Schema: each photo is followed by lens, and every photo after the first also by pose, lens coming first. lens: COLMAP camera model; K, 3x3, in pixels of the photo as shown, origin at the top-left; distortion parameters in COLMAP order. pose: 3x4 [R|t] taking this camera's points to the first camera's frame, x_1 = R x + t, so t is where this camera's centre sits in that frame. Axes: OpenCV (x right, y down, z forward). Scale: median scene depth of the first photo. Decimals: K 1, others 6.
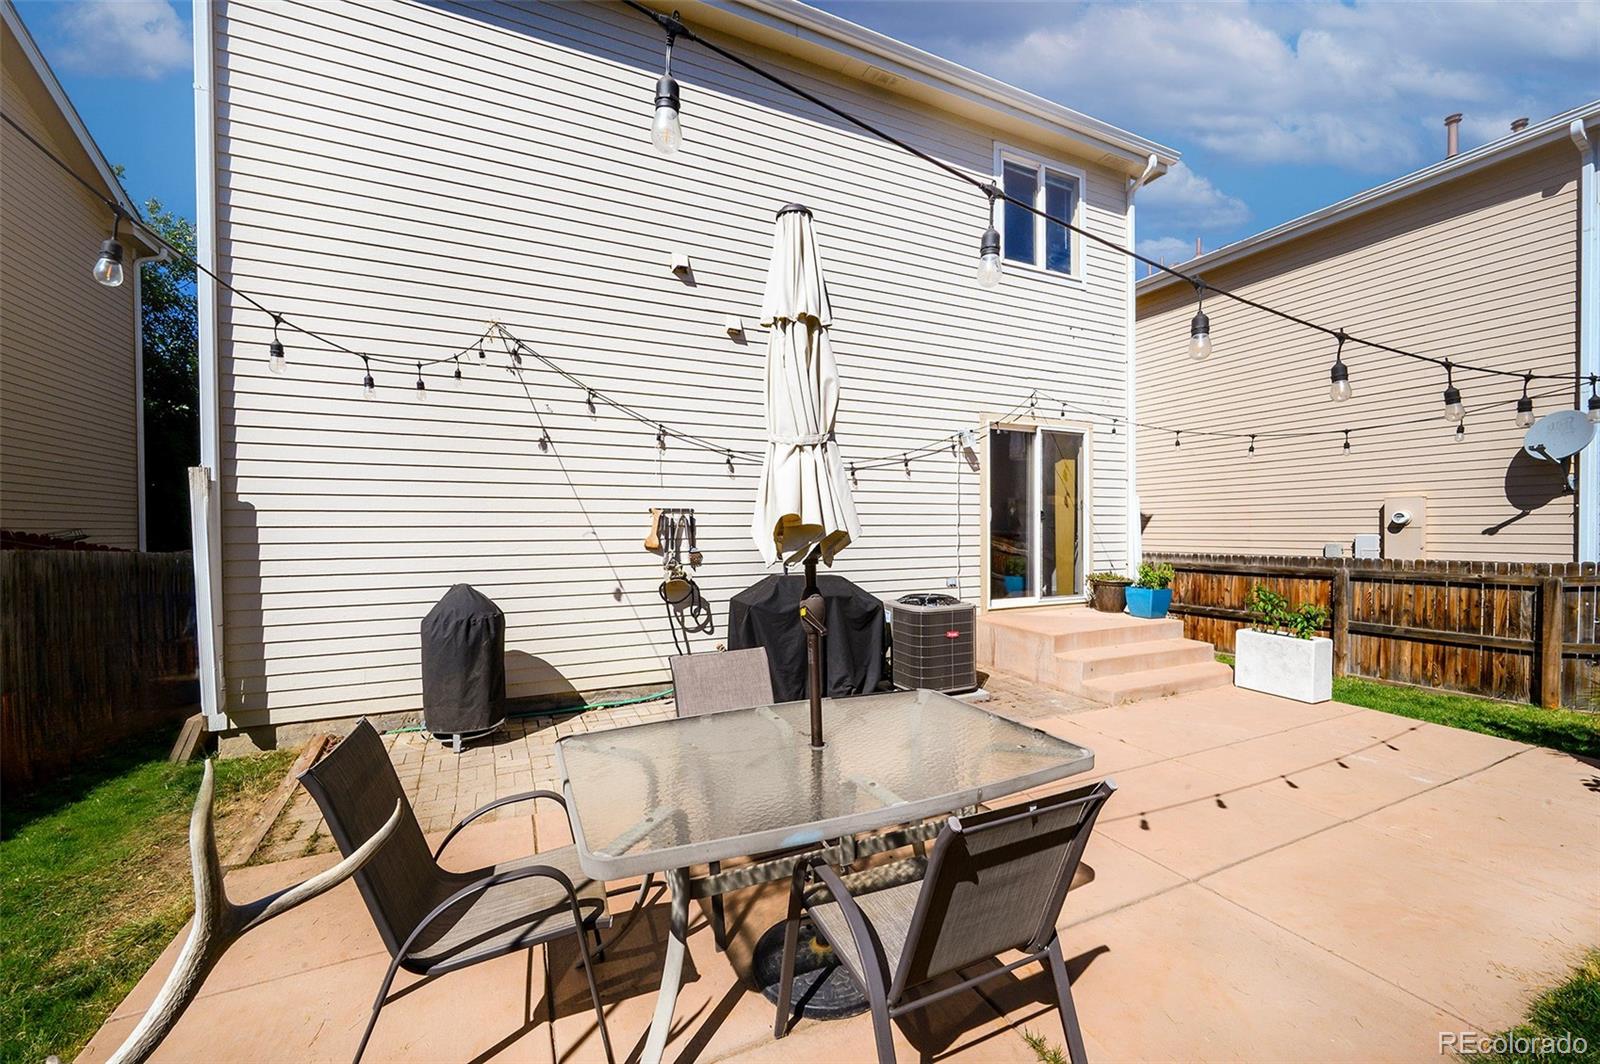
lens RADIAL K [[628.6, 0, 800.0], [0, 628.6, 532.0], [0, 0, 1]] dist [-0.000407, 0.000396]
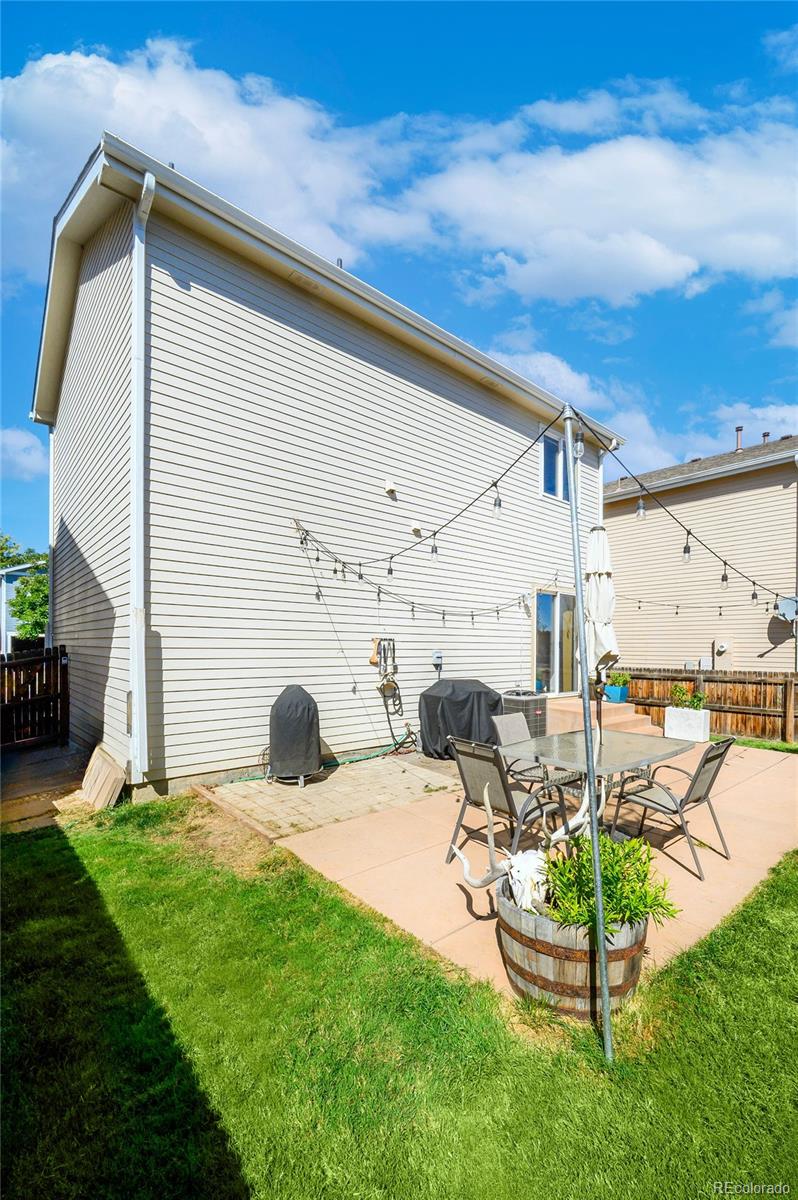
lens RADIAL K [[504.7, 0, 430.5], [0, 504.7, 643.9], [0, 0, 1]] dist [0.001630, 0.000088]
pose [[0.957128, 0.015337, 0.289259, -0.401230], [-0.012040, 0.999841, -0.013175, -0.006240], [-0.289415, 0.009127, 0.957160, -0.237162]]
